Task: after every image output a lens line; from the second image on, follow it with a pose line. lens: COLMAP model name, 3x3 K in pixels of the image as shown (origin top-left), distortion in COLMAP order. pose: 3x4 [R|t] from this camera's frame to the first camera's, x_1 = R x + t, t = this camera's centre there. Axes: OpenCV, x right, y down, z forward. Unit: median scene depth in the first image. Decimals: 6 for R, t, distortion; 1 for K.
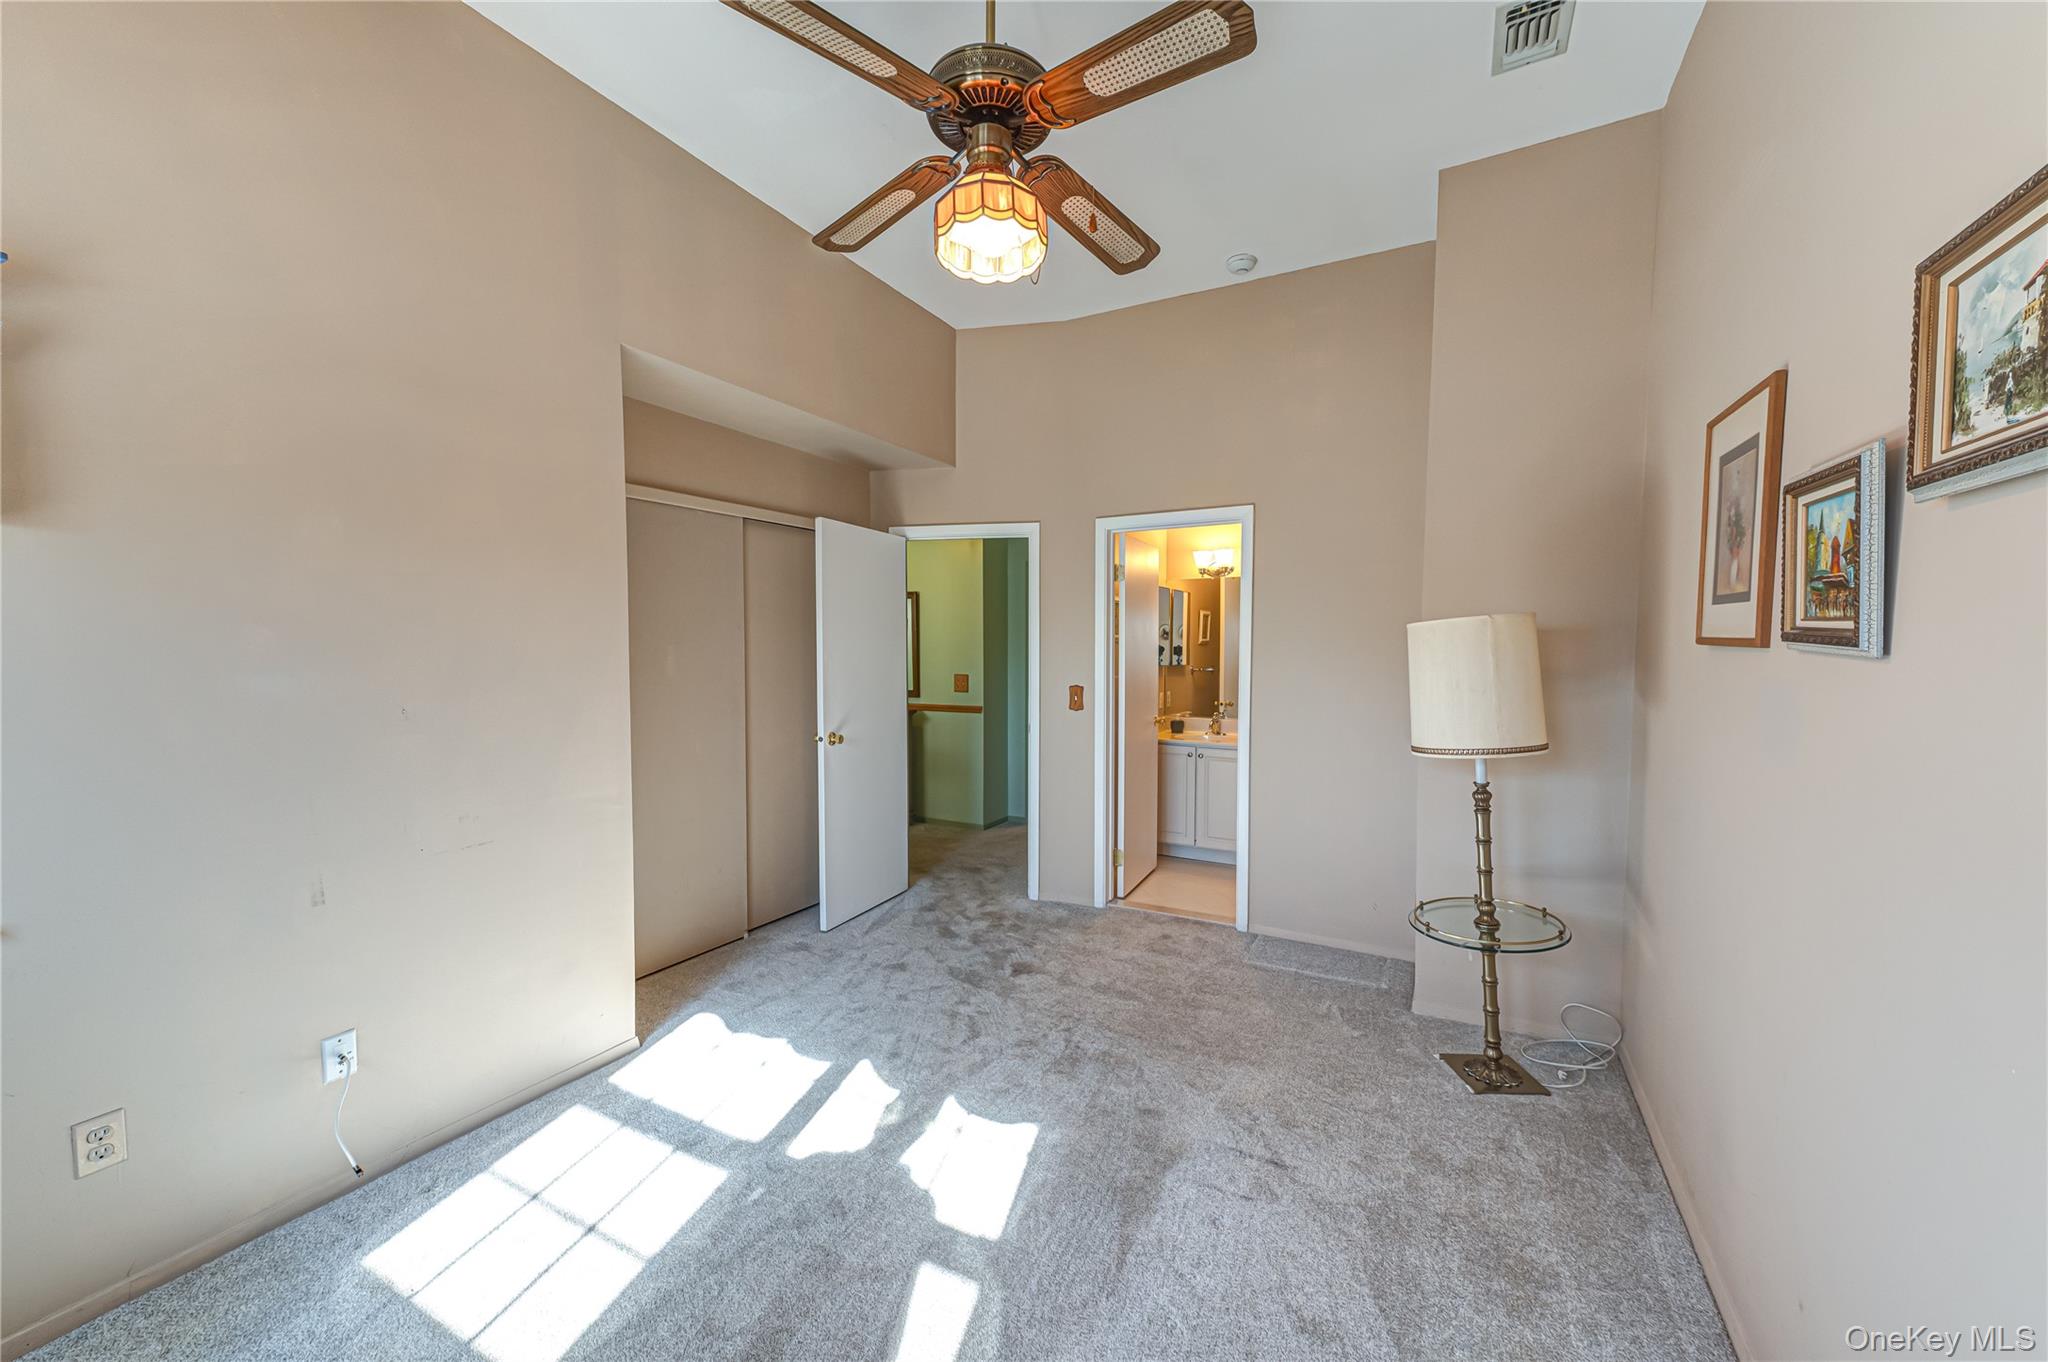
lens RADIAL K [[792.8, 0, 1029.8], [0, 792.8, 686.7], [0, 0, 1]] dist [0.020172, -0.000339]
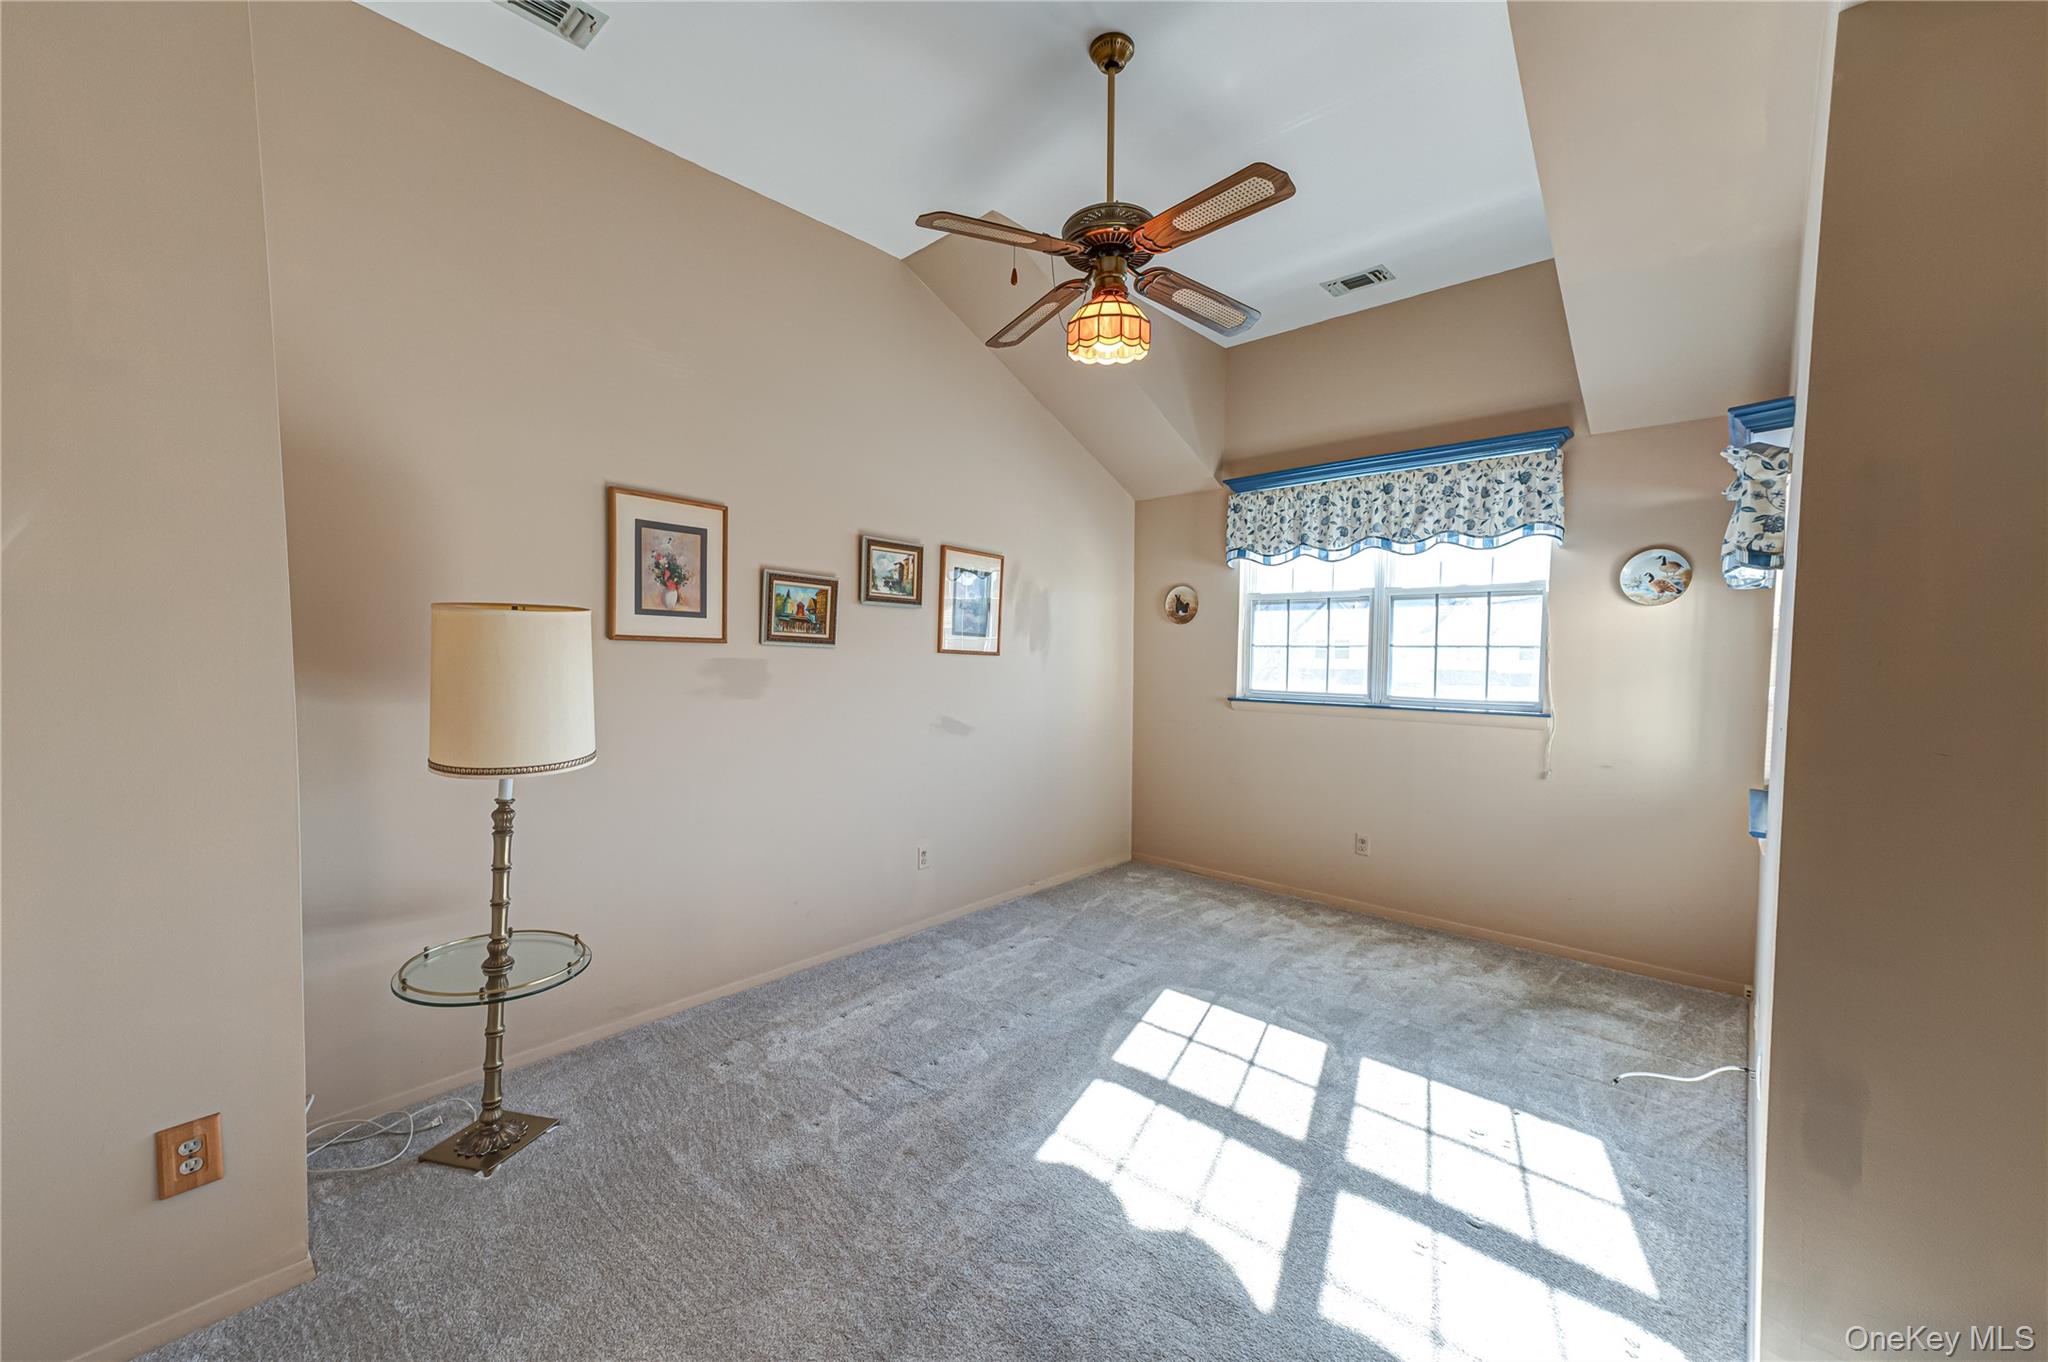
lens RADIAL K [[792.8, 0, 1029.8], [0, 792.8, 686.7], [0, 0, 1]] dist [0.020172, -0.000339]
pose [[-0.972108, -0.022560, 0.233448, -0.166869], [0.001018, 0.994948, 0.100390, -0.082174], [-0.234533, 0.097828, -0.967173, 1.624492]]
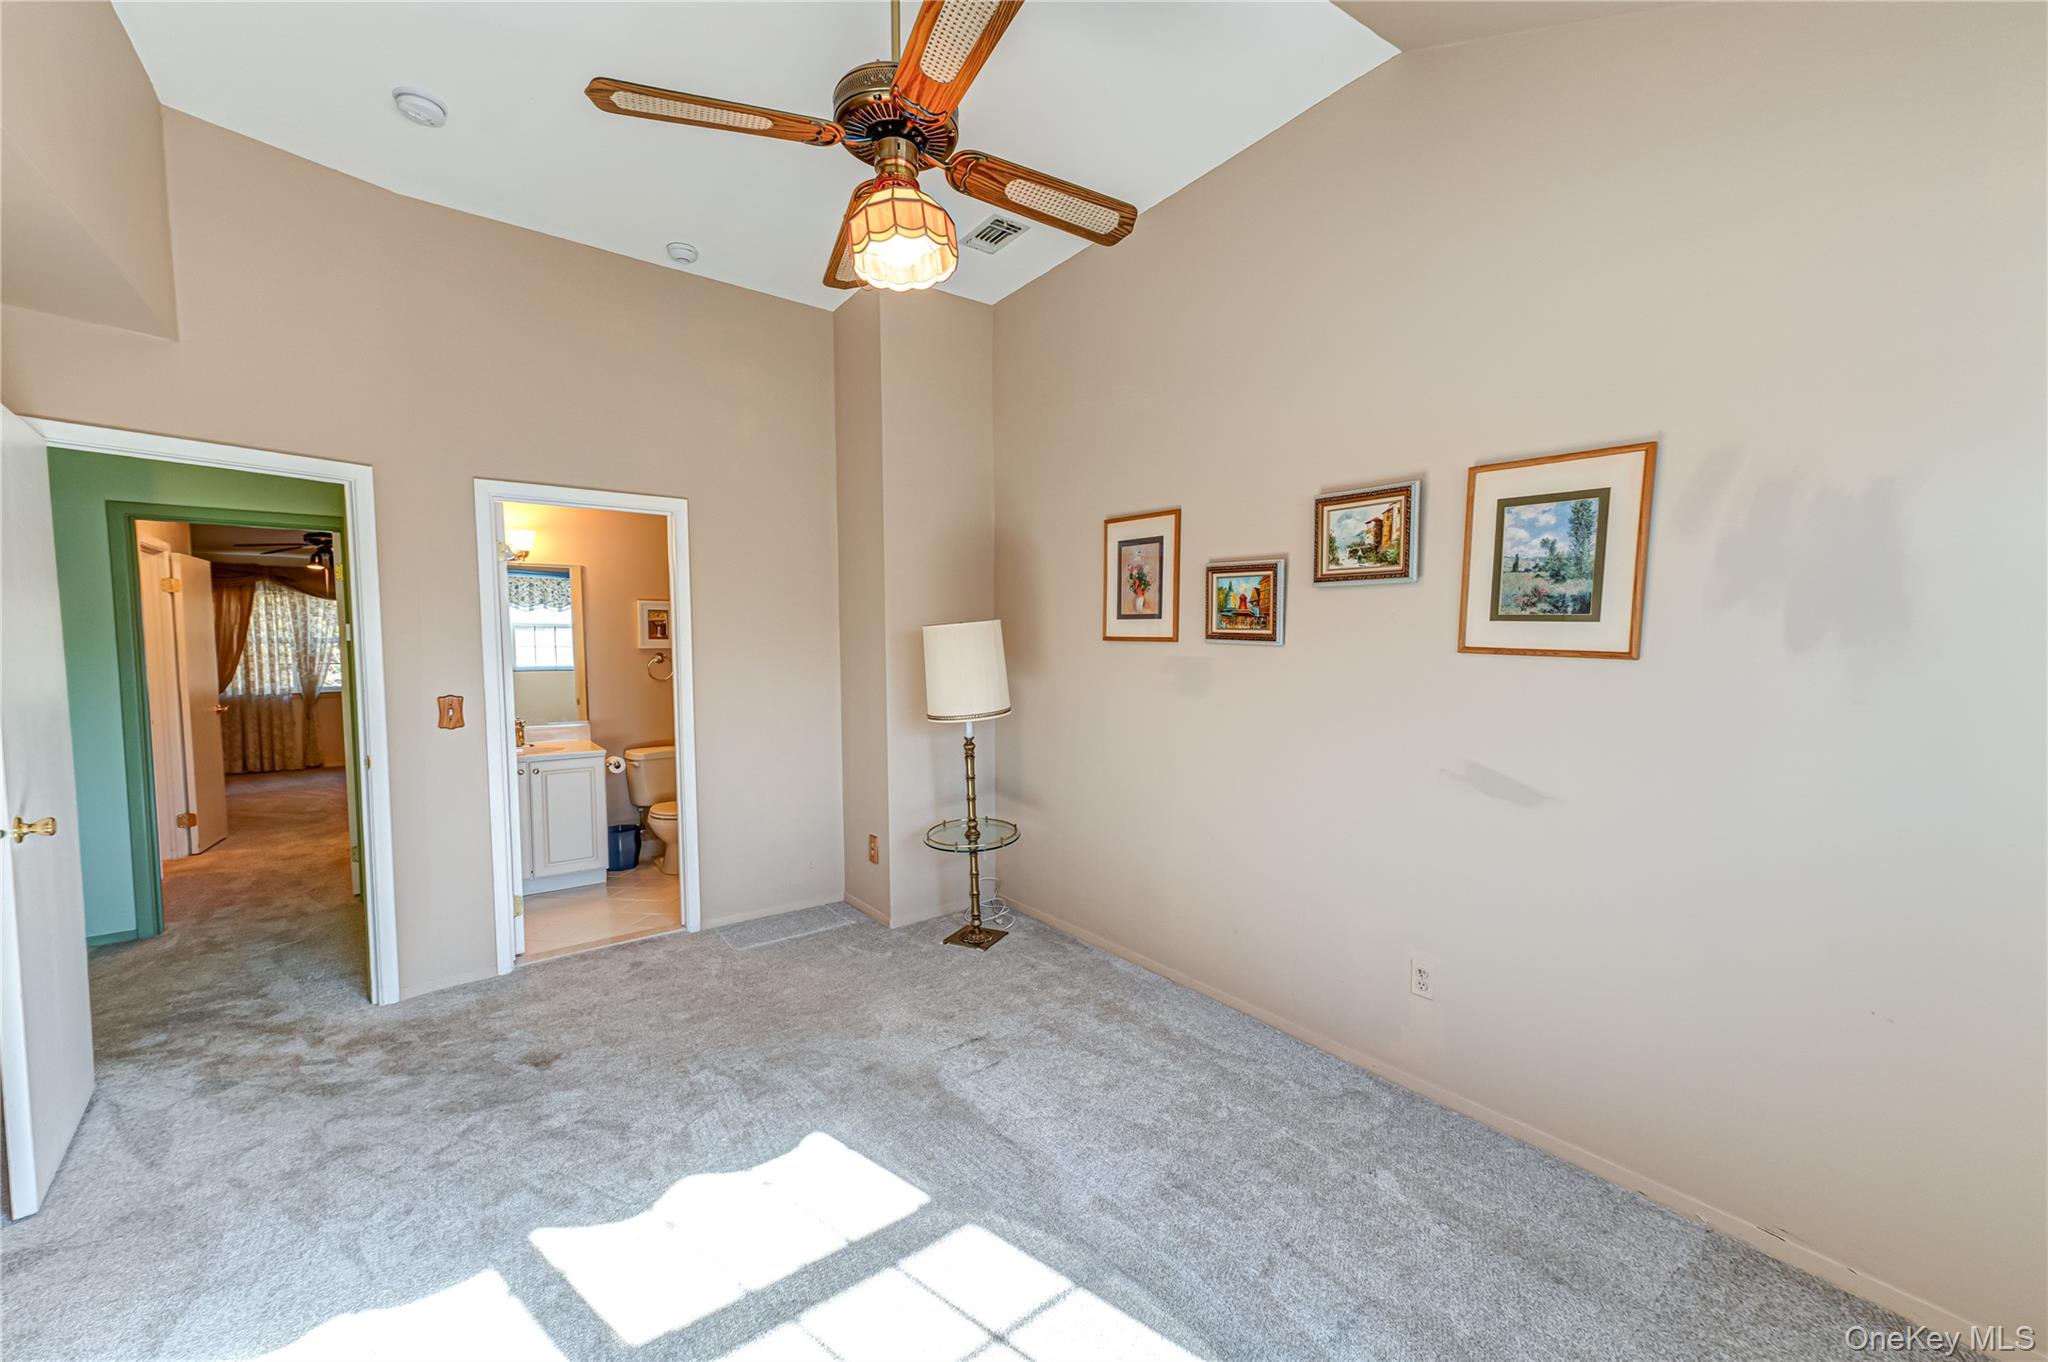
lens RADIAL K [[792.8, 0, 1029.8], [0, 792.8, 686.7], [0, 0, 1]] dist [0.020172, -0.000339]
pose [[0.414938, -0.054066, 0.908242, -0.652964], [0.050869, 0.998050, 0.036172, -0.015751], [-0.908426, 0.031192, 0.416879, 0.295608]]
